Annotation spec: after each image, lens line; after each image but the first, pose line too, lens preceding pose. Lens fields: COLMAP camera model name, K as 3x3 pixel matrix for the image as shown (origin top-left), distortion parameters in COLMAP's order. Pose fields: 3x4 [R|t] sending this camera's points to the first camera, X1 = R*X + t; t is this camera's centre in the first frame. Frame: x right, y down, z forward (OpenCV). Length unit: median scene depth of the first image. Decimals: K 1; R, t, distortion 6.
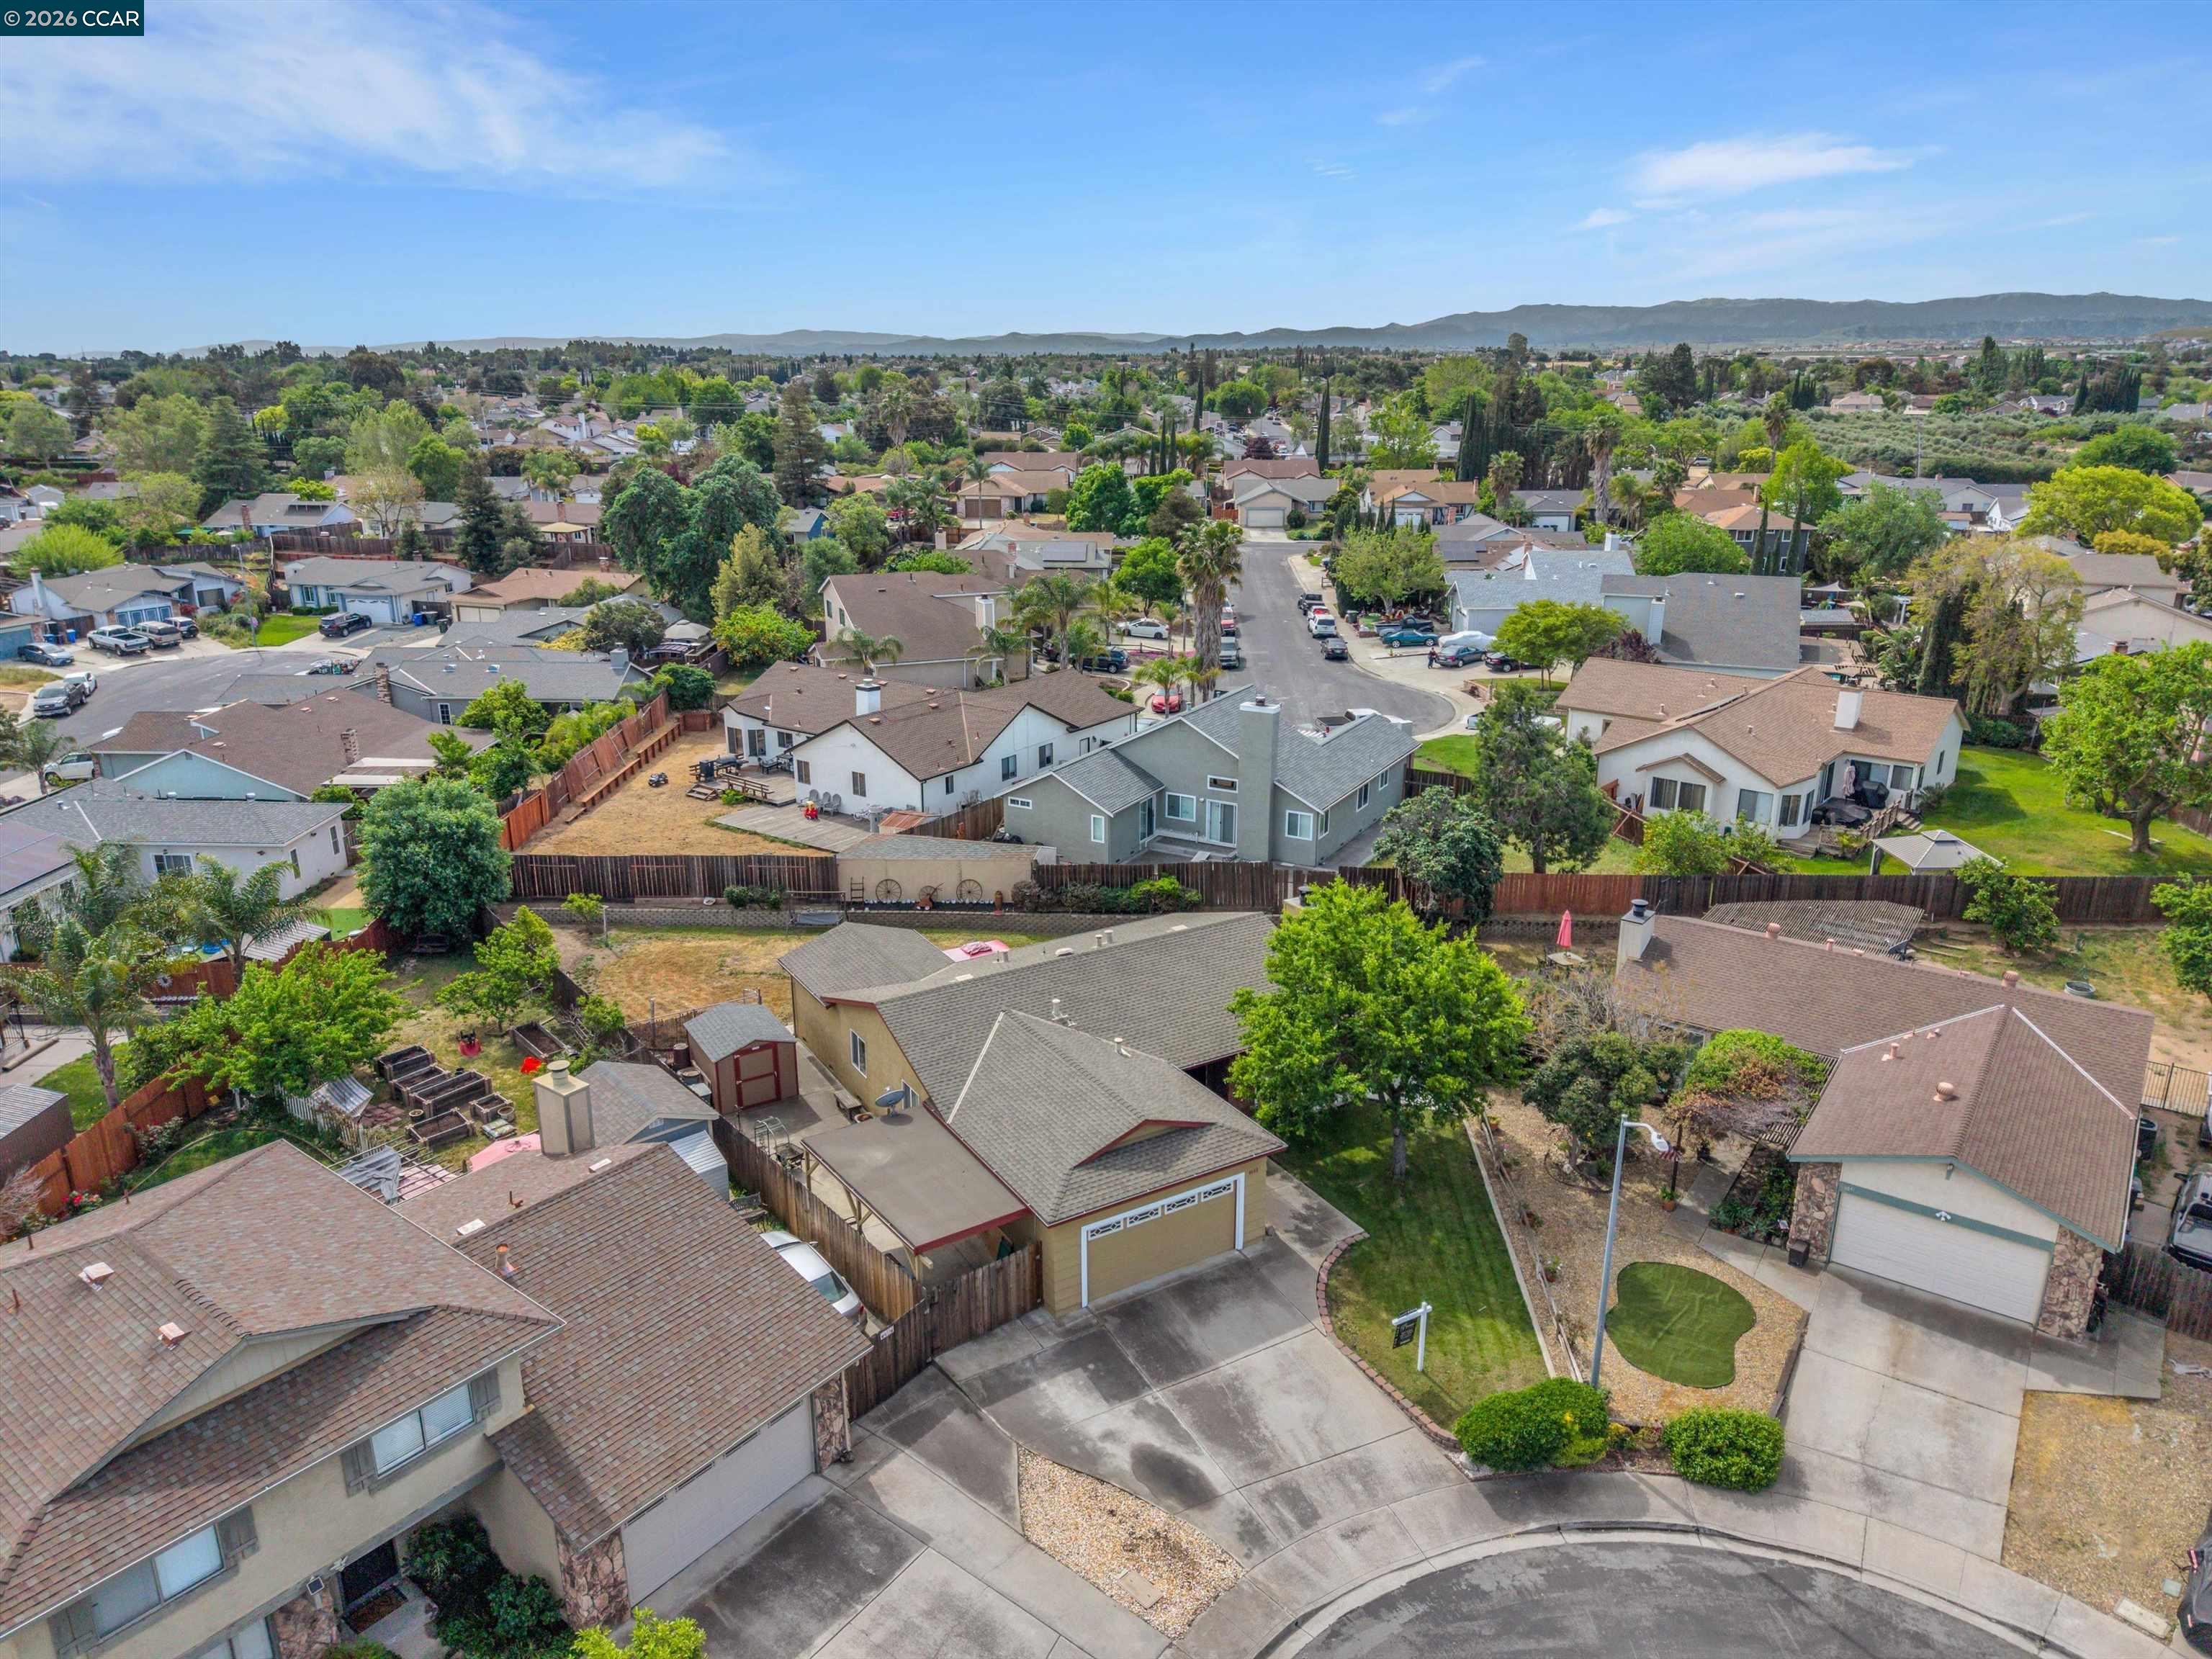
lens RADIAL K [[1471.4, 0, 1106.0], [0, 1471.4, 829.5], [0, 0, 1]] dist [0.036825, -0.048029]
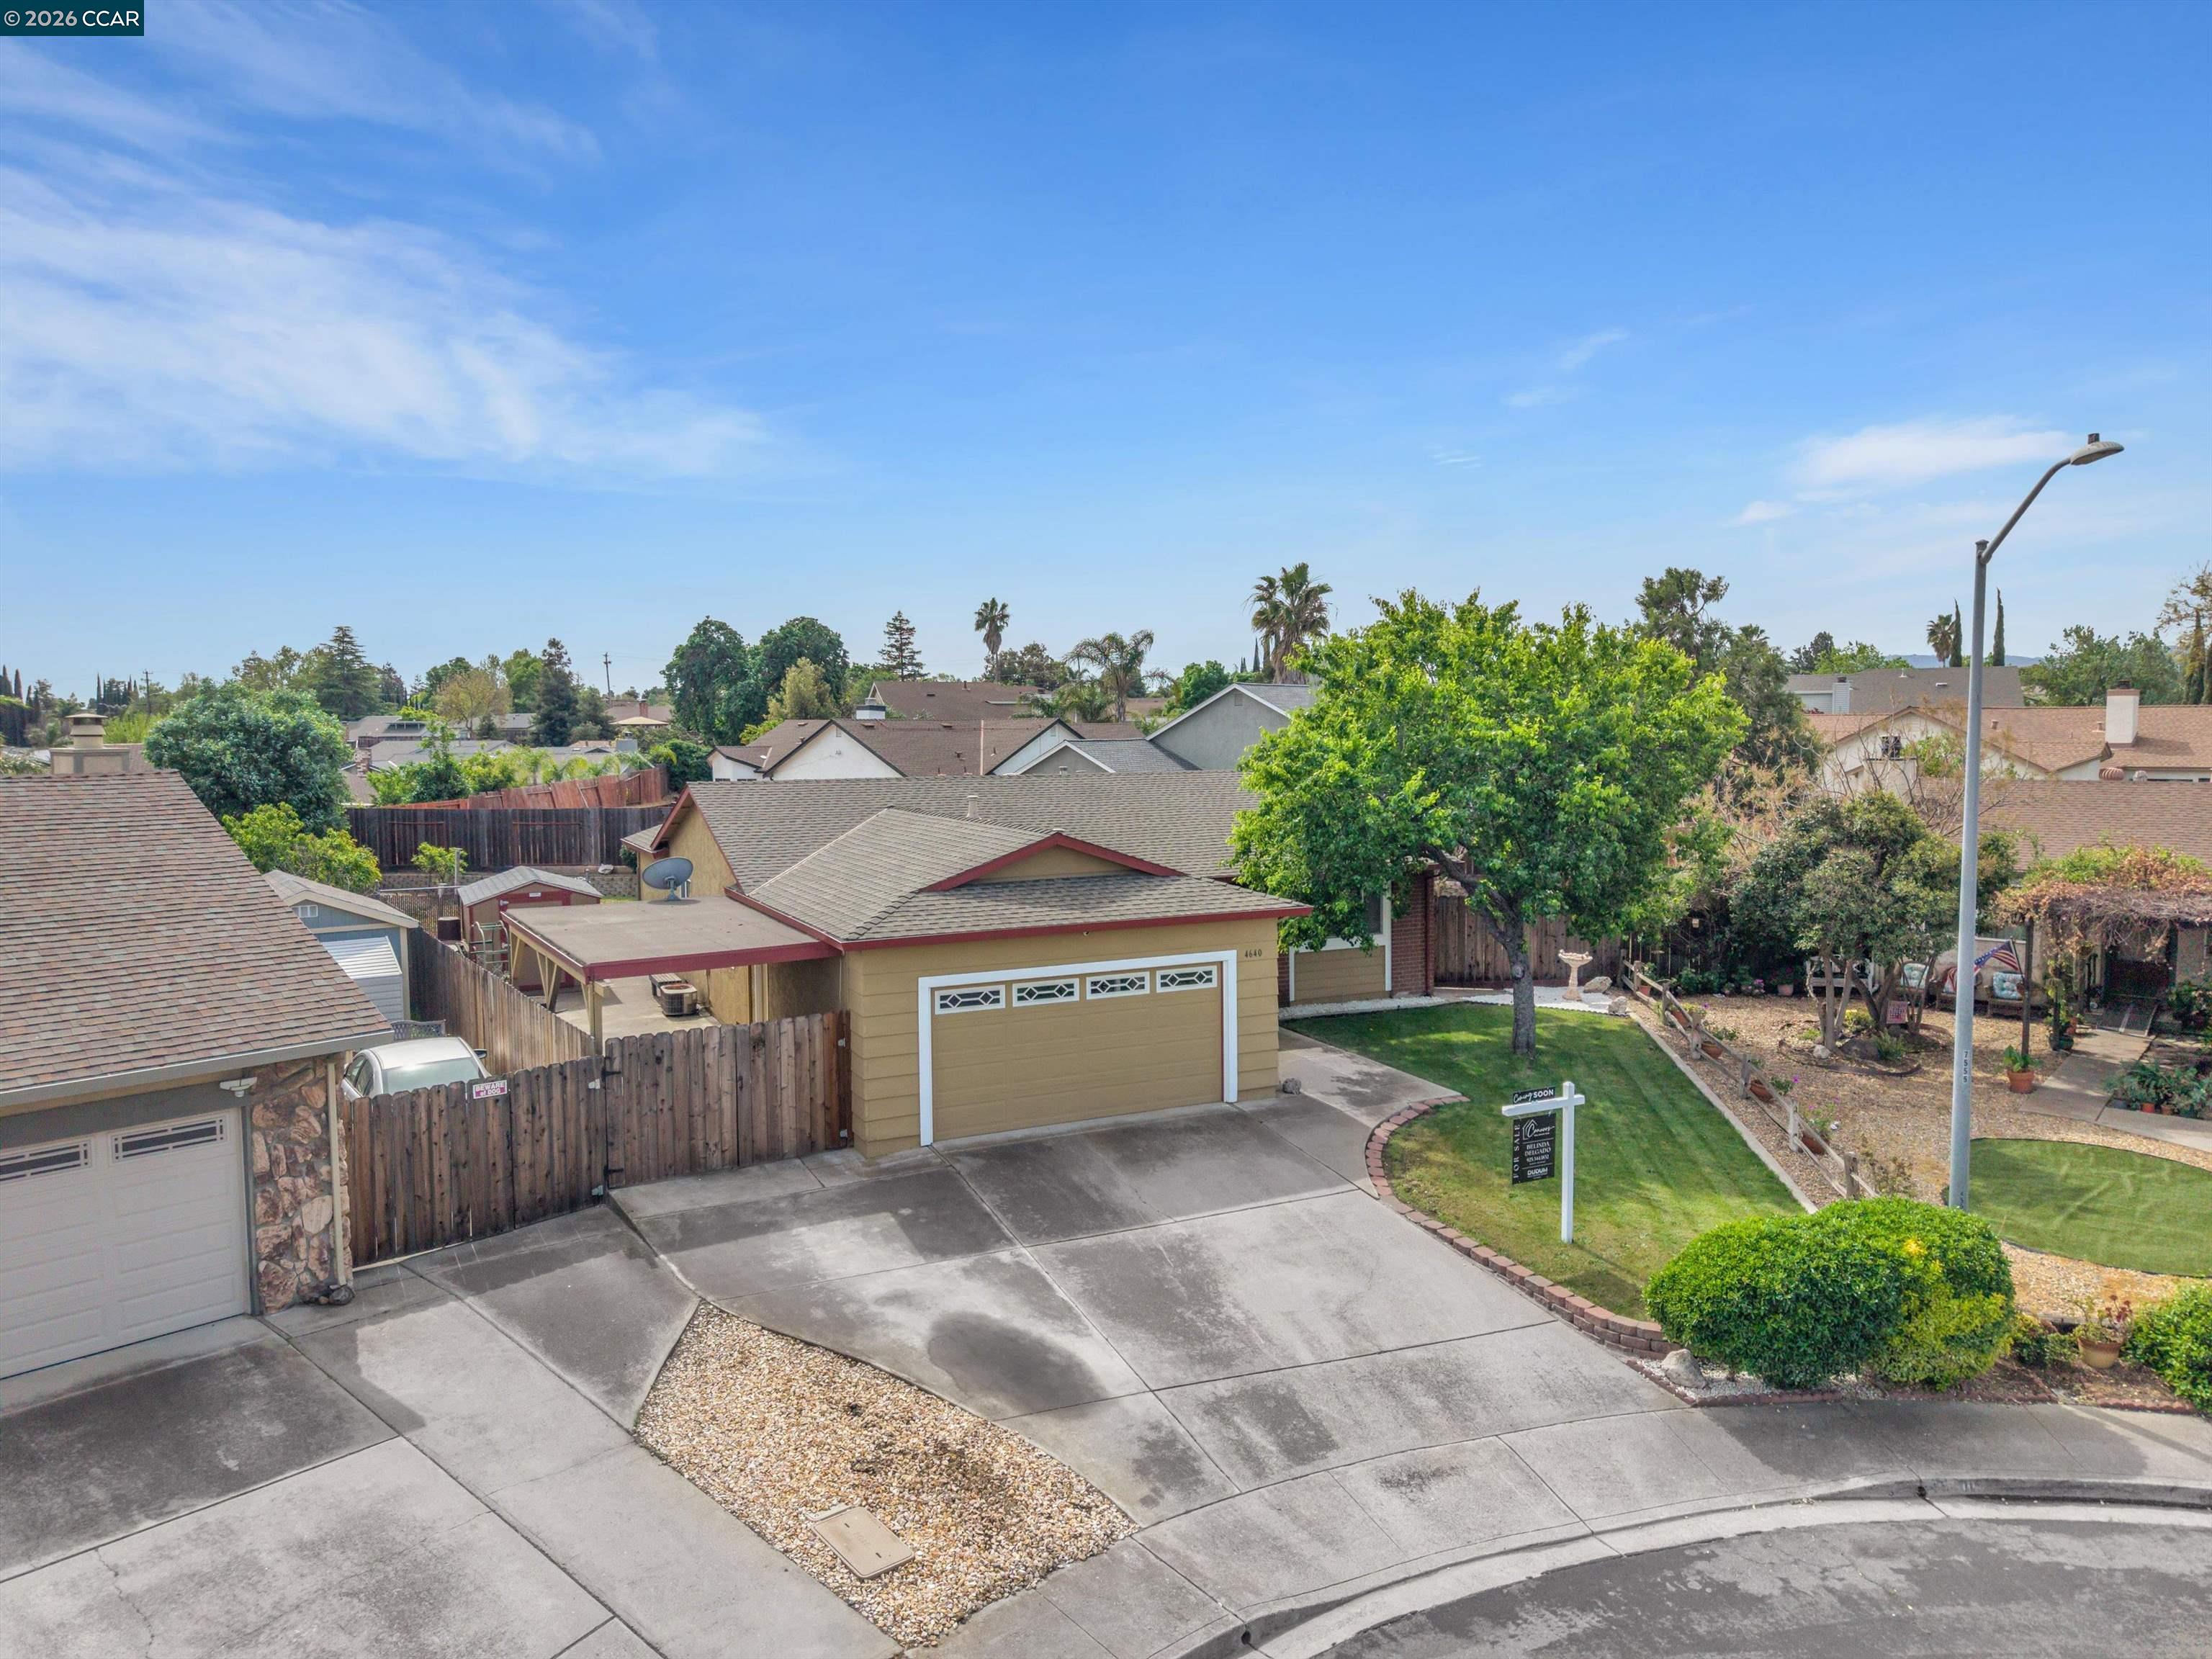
lens RADIAL K [[1474.0, 0, 1108.6], [0, 1474.0, 821.5], [0, 0, 1]] dist [0.046311, -0.049613]
pose [[0.995973, 0.000242, -0.089654, 0.113262], [-0.021205, 0.972258, -0.232948, 0.375271], [0.087110, 0.233911, 0.968348, 0.514540]]
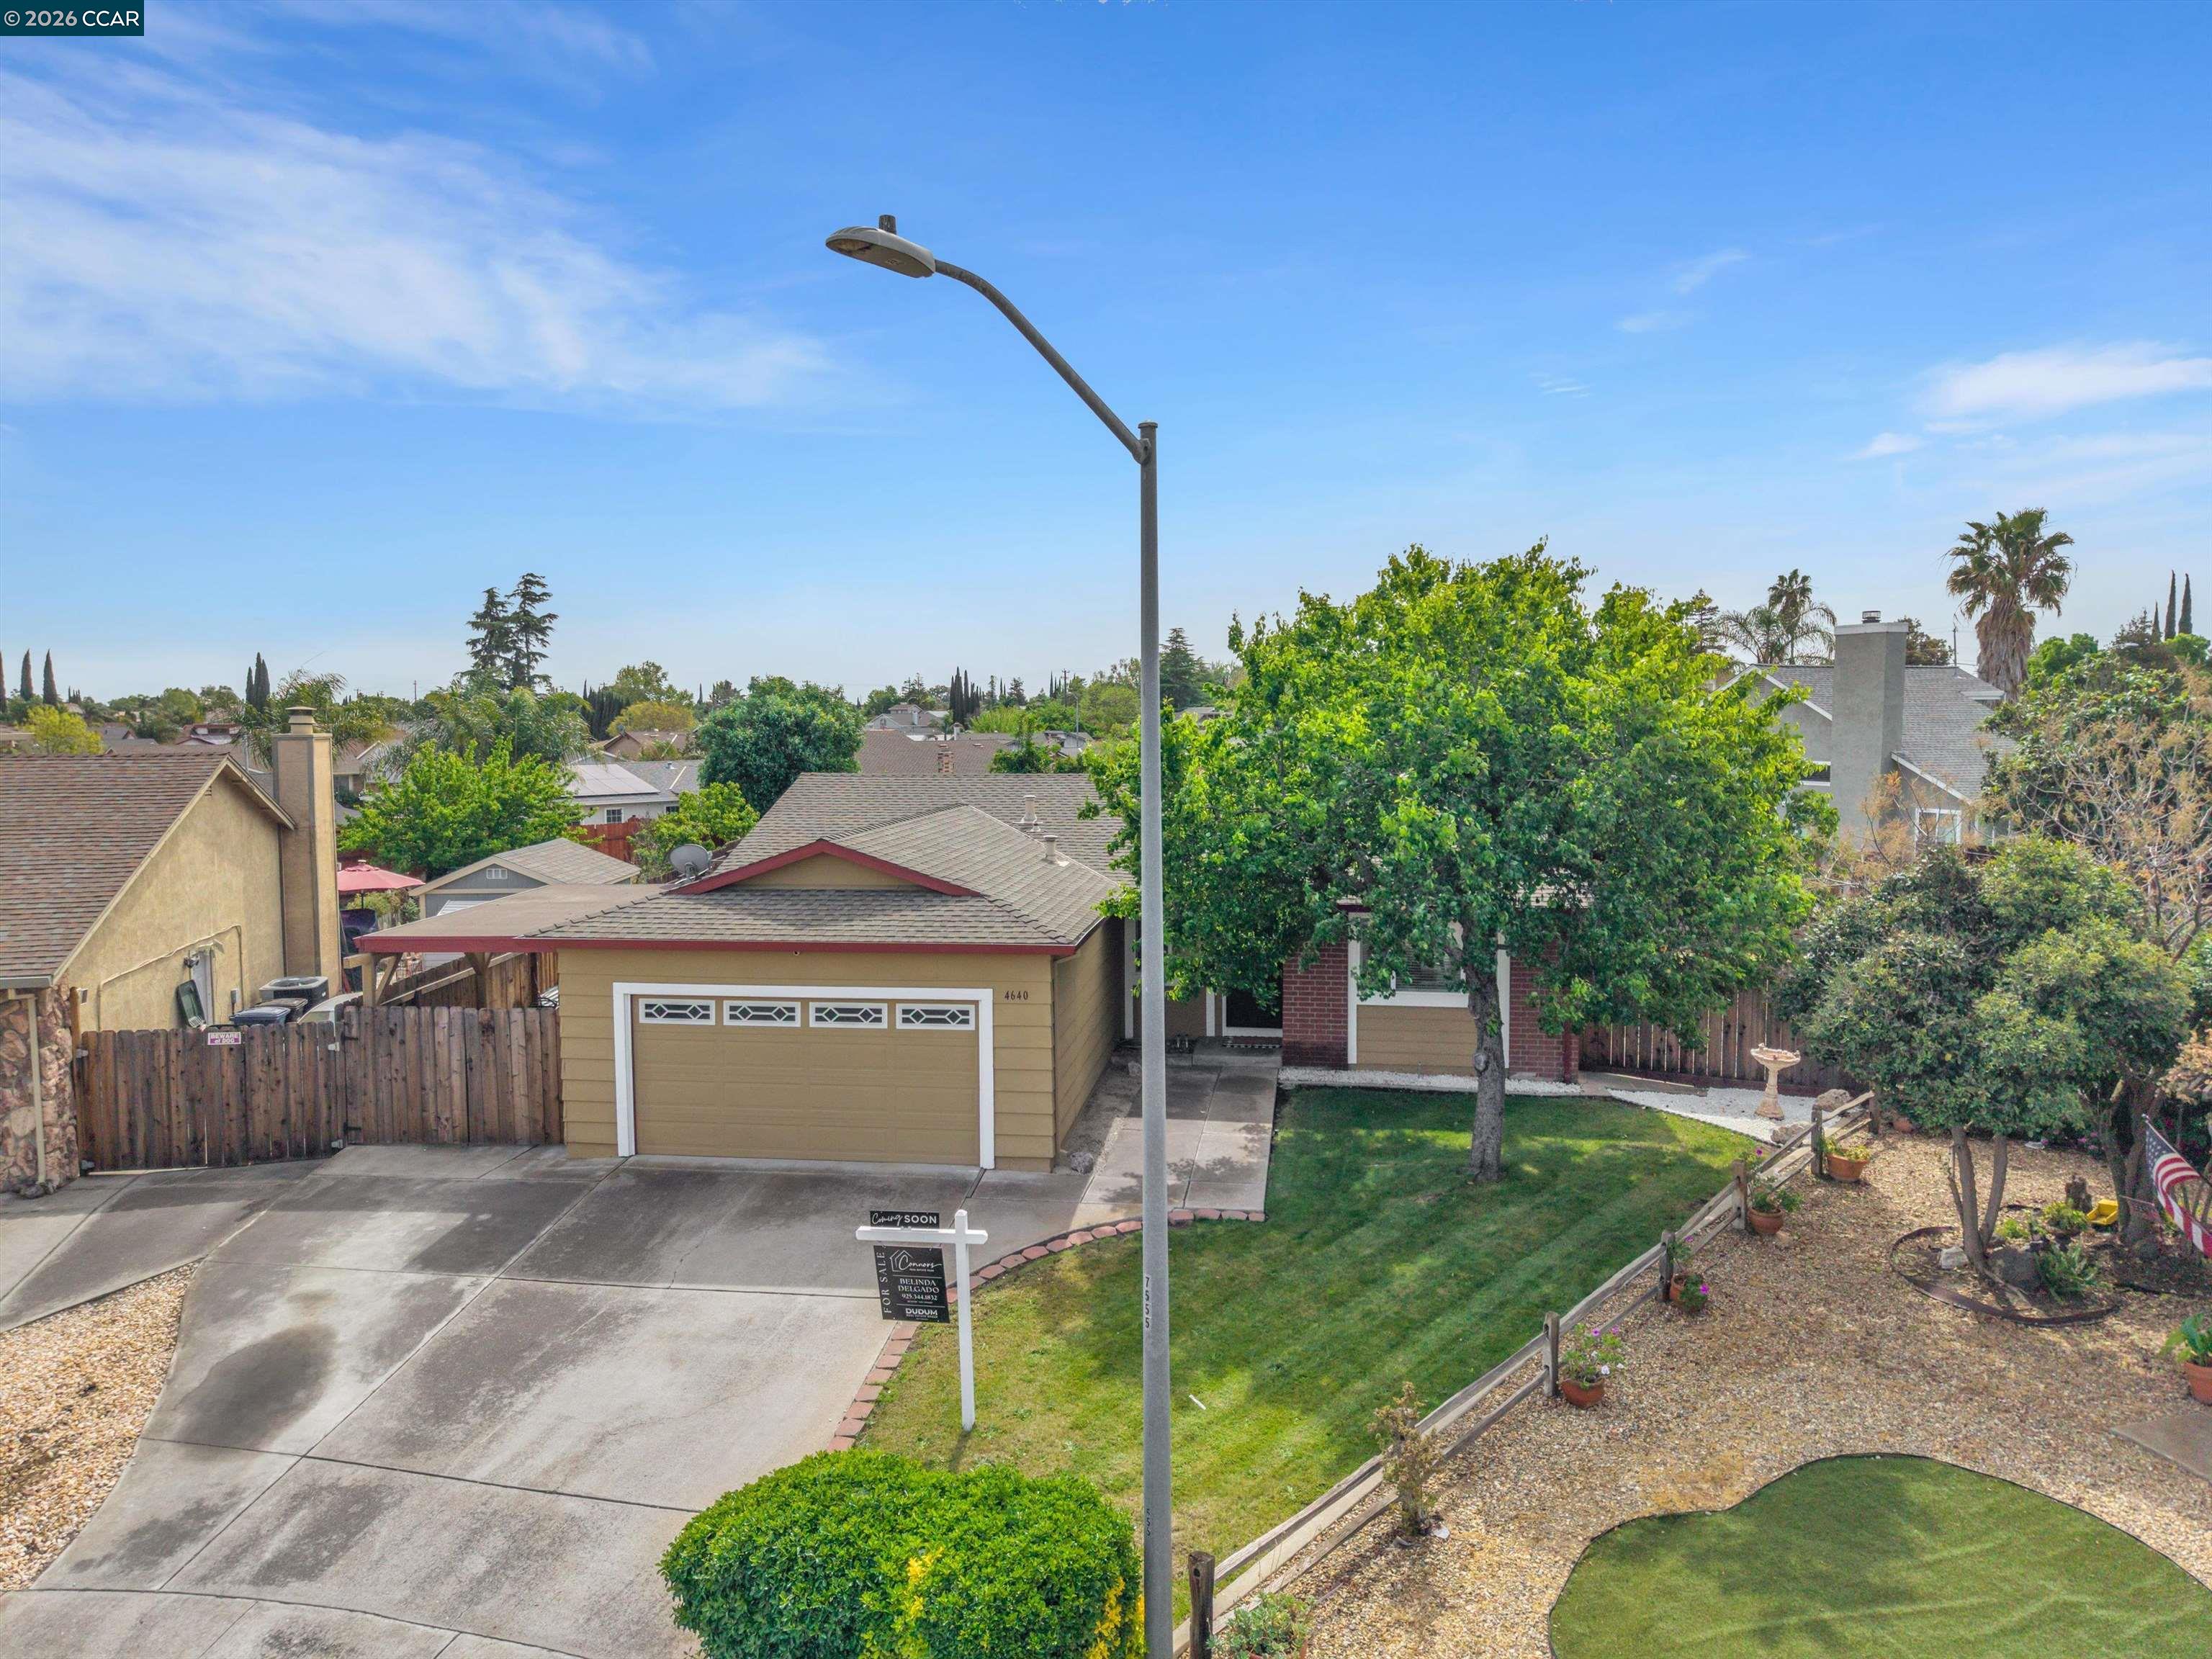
lens RADIAL K [[1475.4, 0, 1106.0], [0, 1475.4, 829.5], [0, 0, 1]] dist [0.007794, -0.006596]
pose [[0.777685, 0.046433, -0.626937, 0.494251], [-0.185209, 0.969929, -0.157907, 0.296226], [0.600753, 0.238916, 0.762899, 0.765226]]
